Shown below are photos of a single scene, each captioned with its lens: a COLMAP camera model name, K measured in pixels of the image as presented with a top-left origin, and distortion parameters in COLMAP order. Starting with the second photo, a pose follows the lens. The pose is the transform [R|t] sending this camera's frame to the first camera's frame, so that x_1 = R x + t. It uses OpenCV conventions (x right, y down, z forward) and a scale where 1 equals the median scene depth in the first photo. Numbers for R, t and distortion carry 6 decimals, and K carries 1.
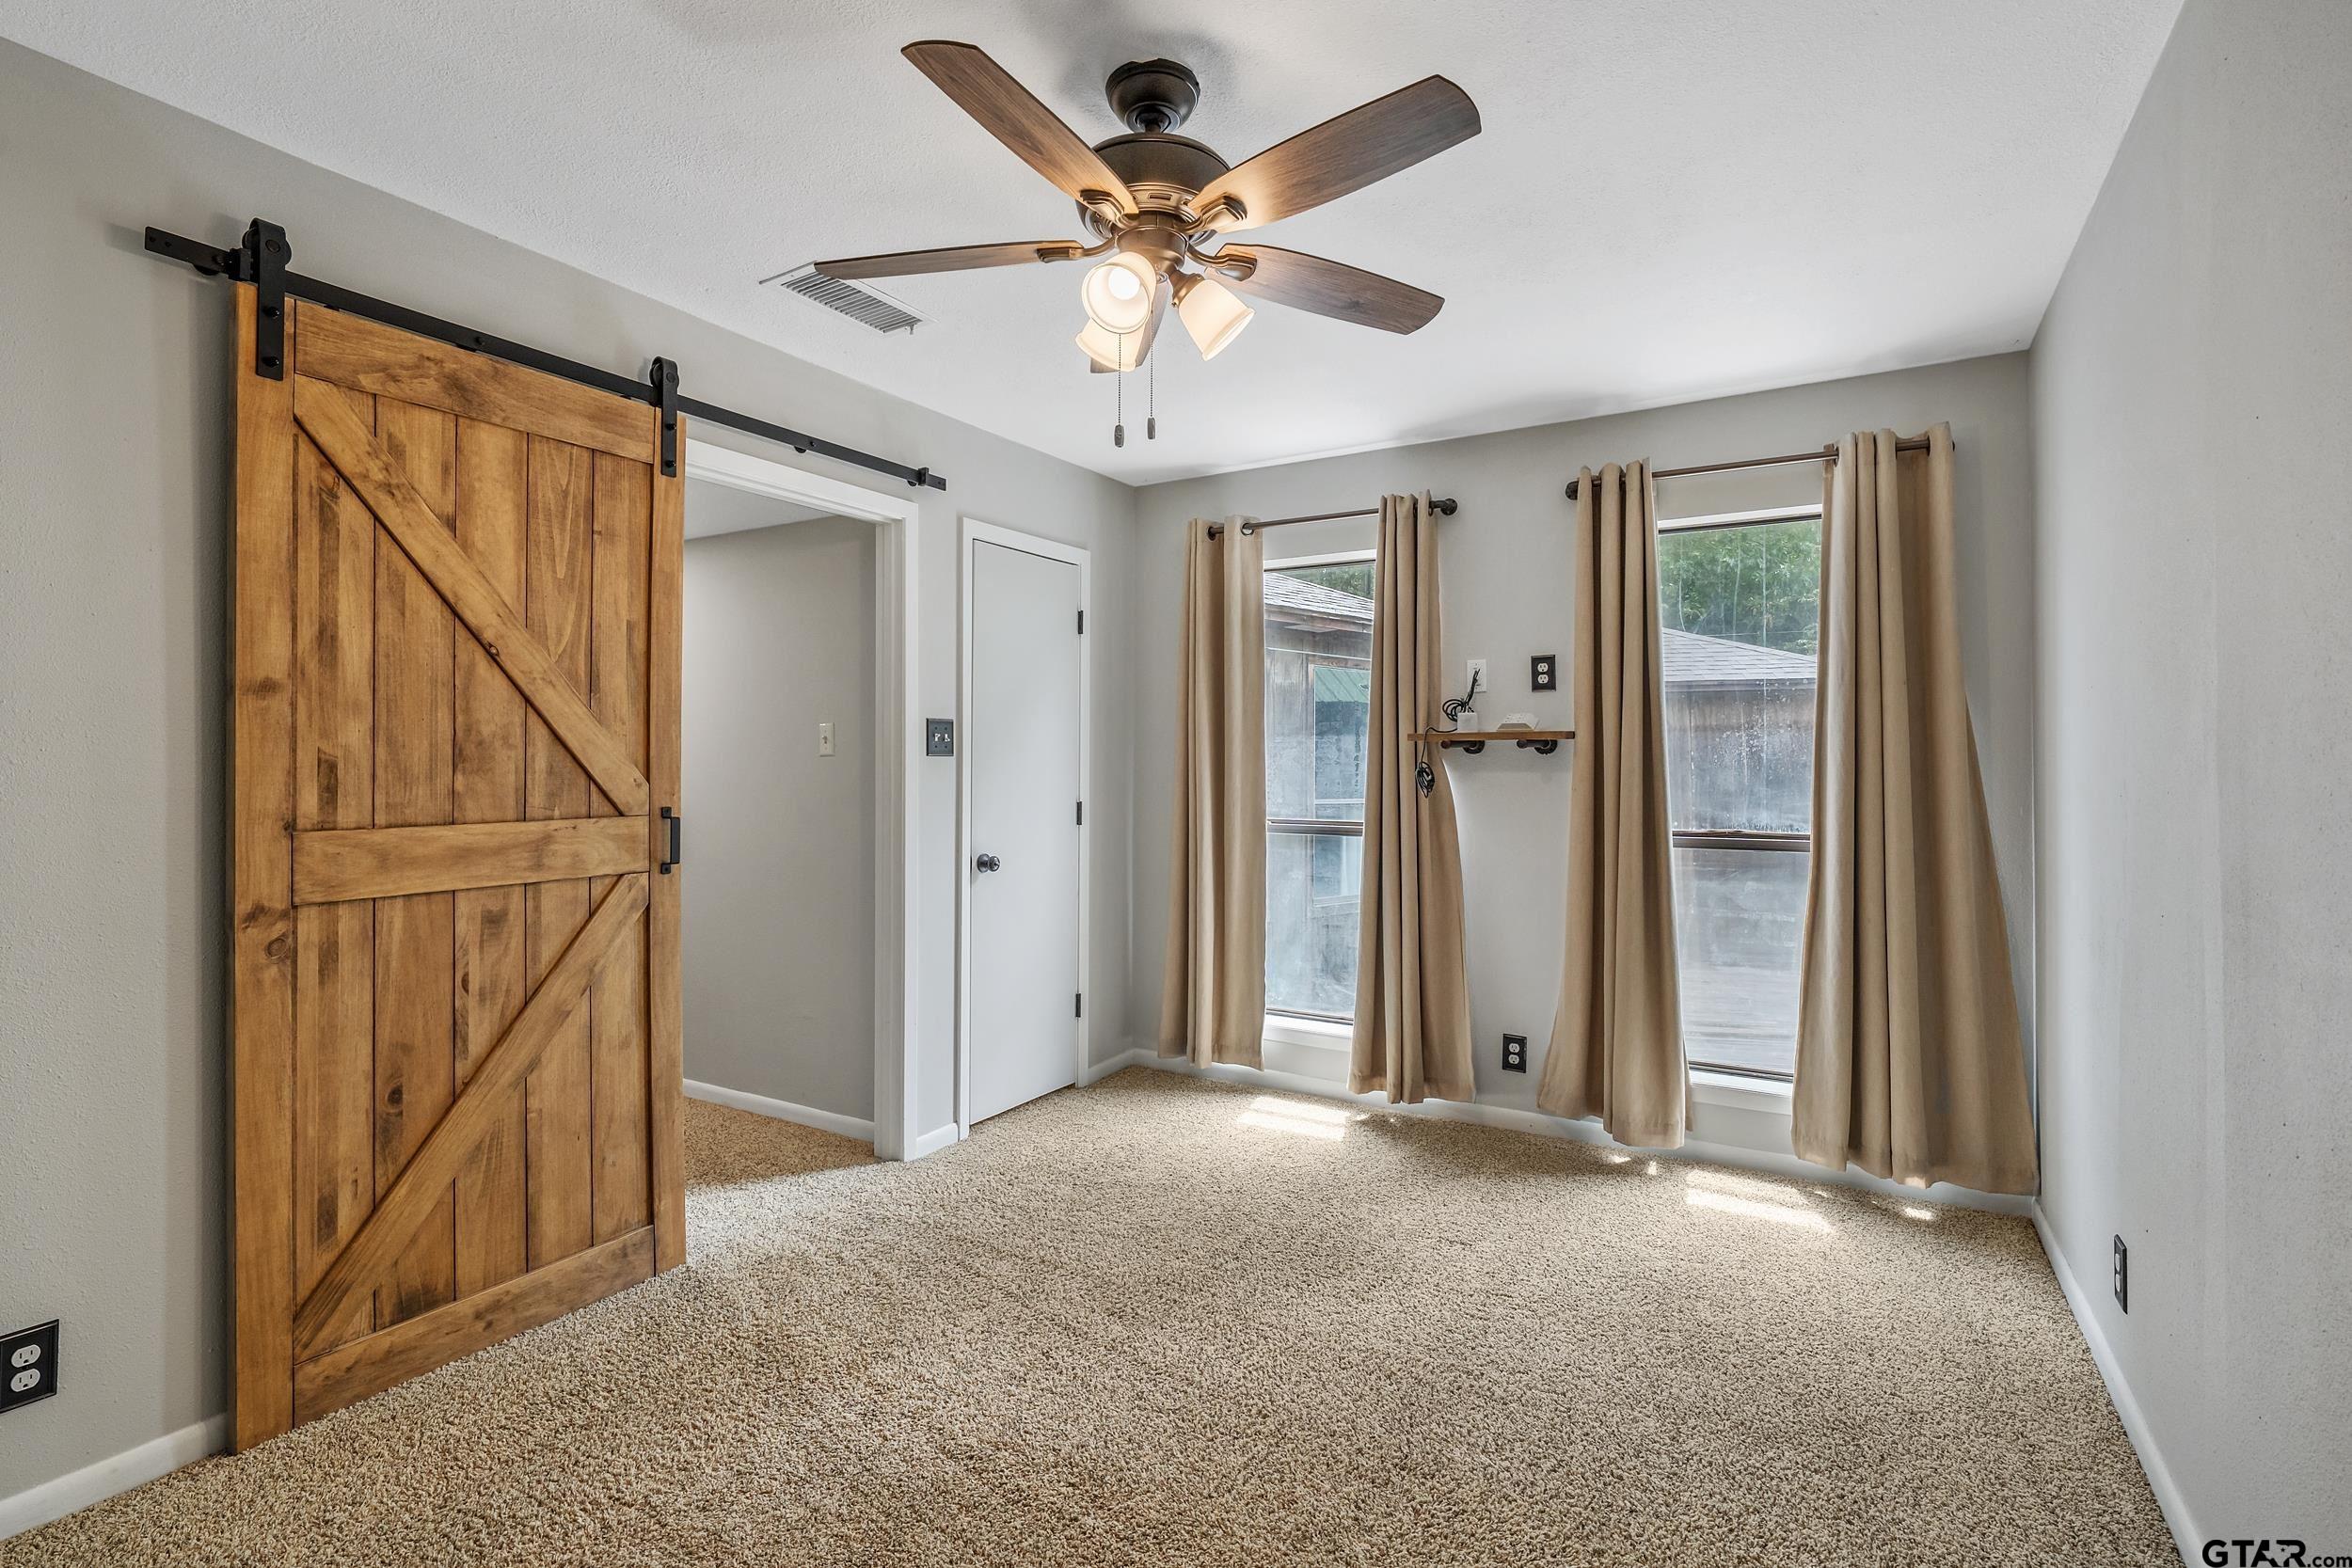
lens RADIAL K [[1099.0, 0, 1161.2], [0, 1099.0, 770.2], [0, 0, 1]] dist [0.001597, -0.000034]
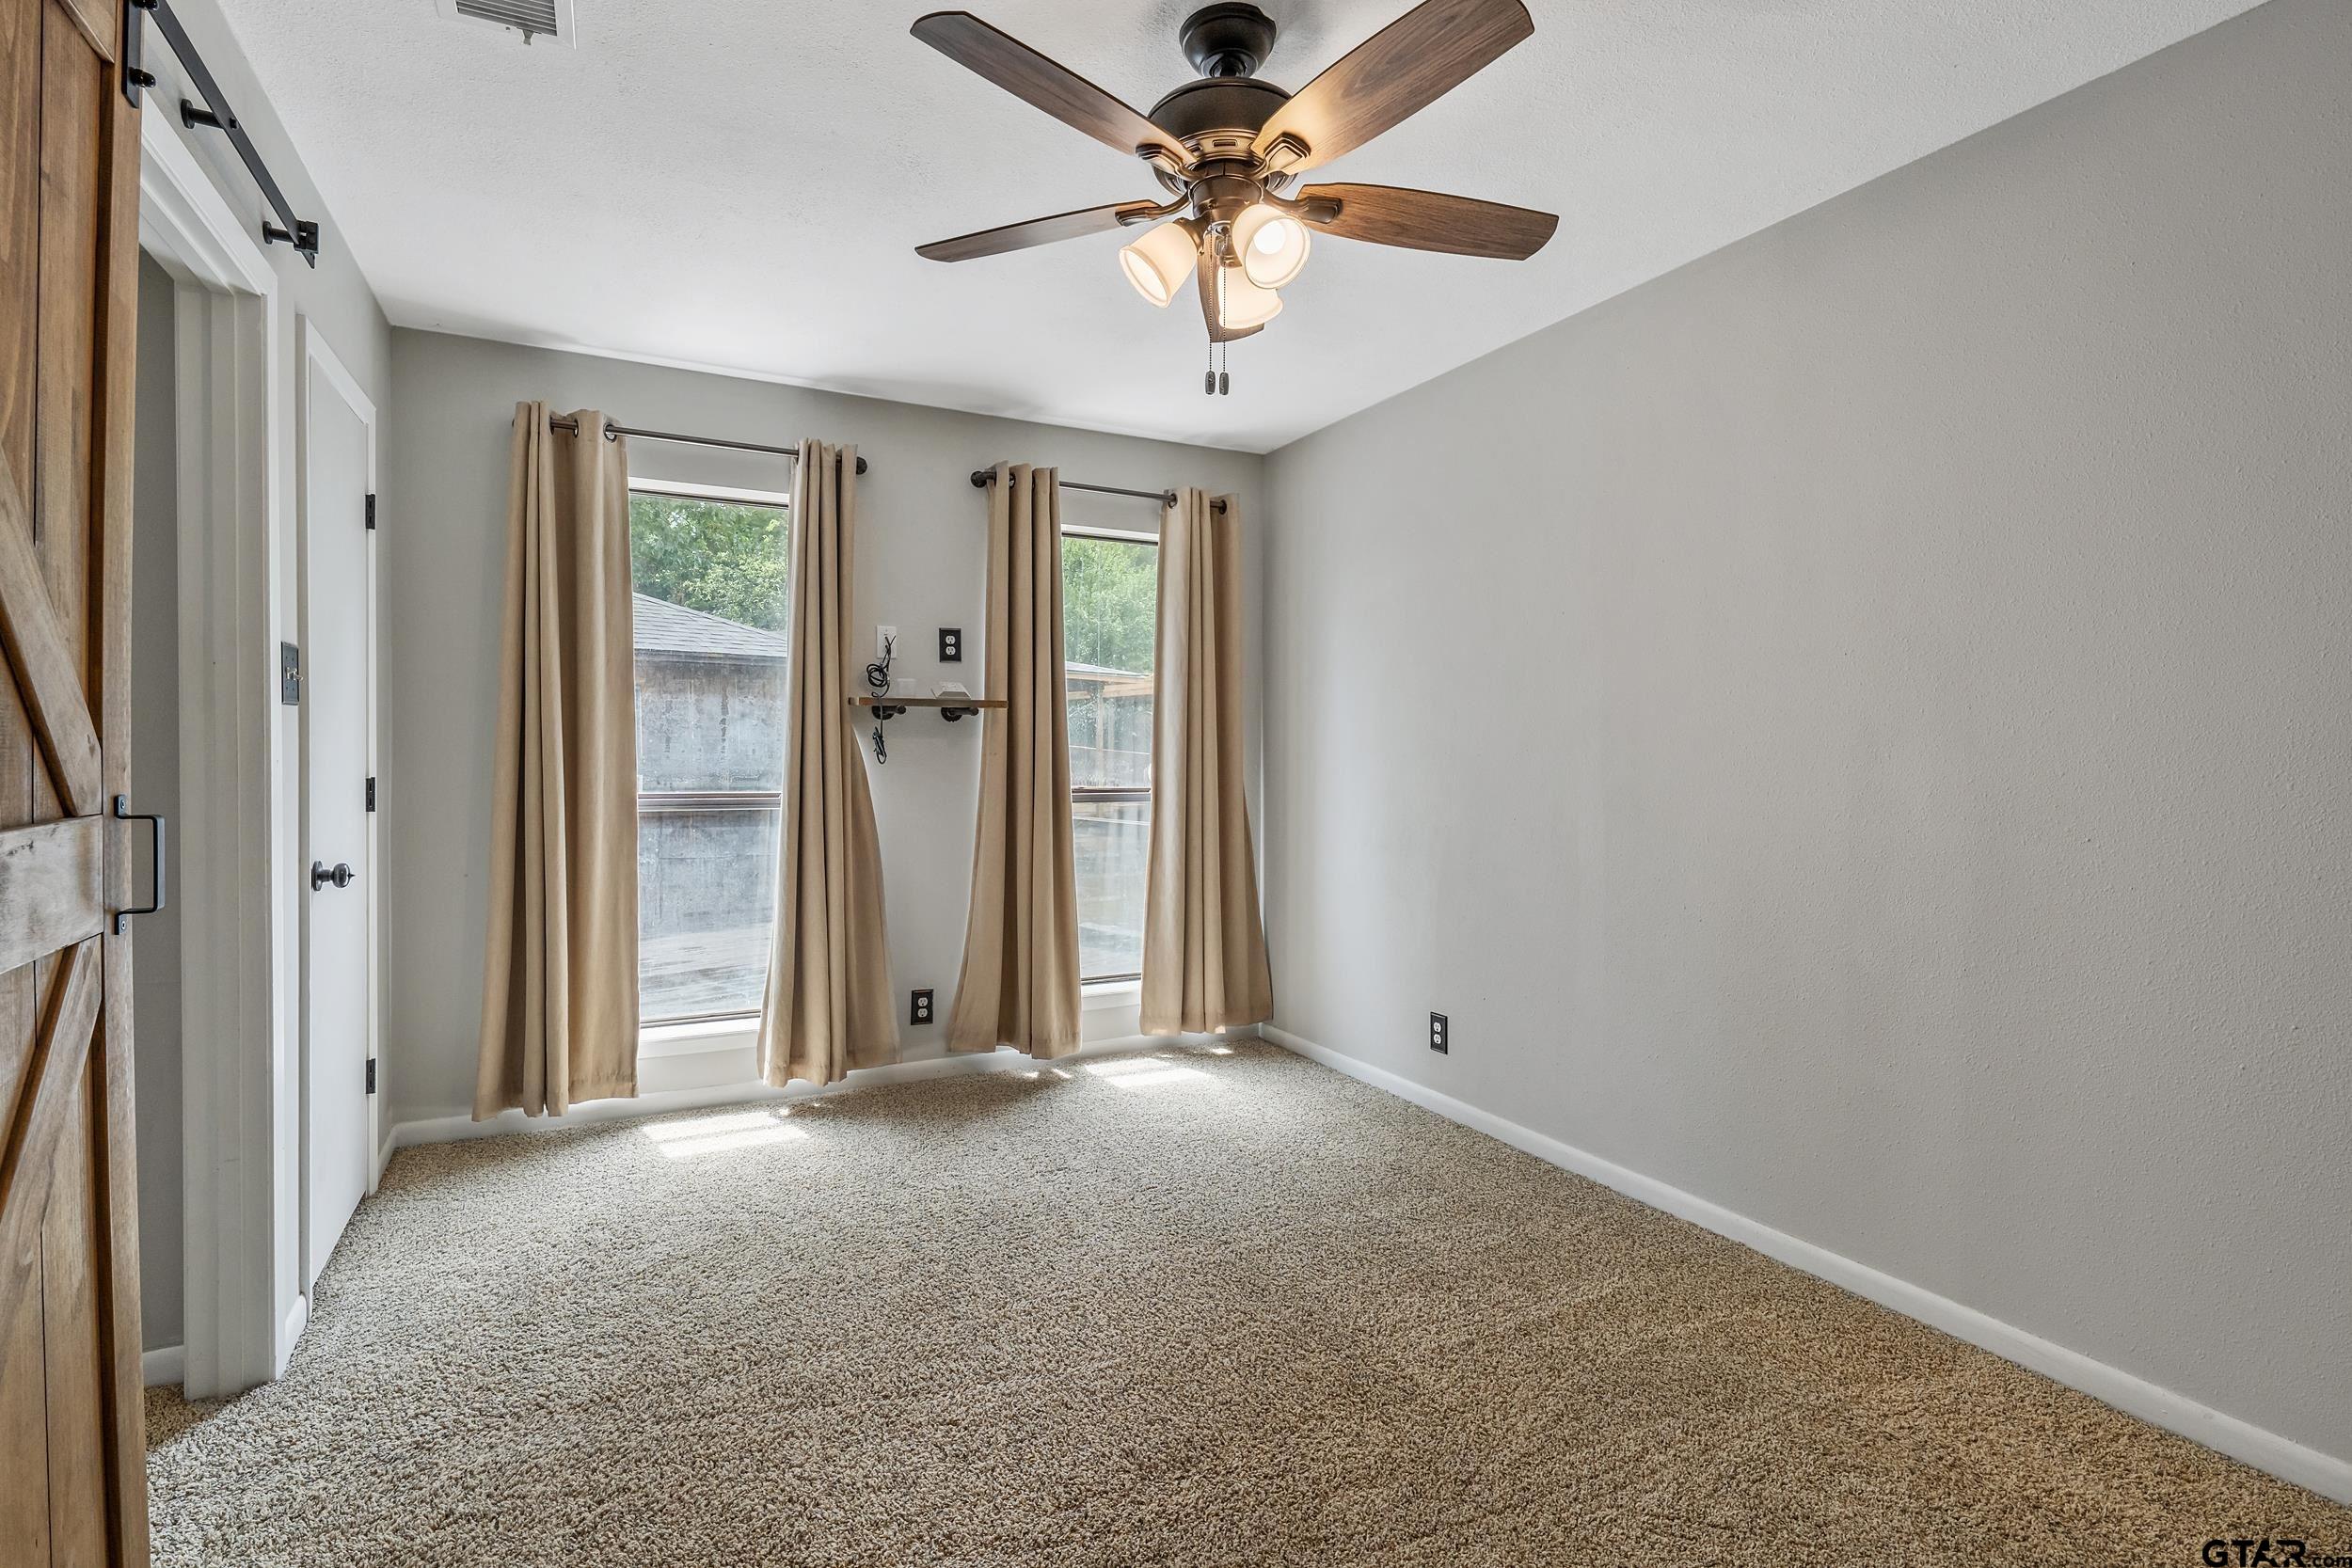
lens RADIAL K [[1099.0, 0, 1162.6], [0, 1099.0, 778.4], [0, 0, 1]] dist [0.001597, -0.000034]
pose [[0.531482, -0.023510, 0.846743, -0.445834], [-0.005960, 0.999486, 0.031492, 0.005662], [-0.847048, -0.021784, 0.531069, 0.259677]]
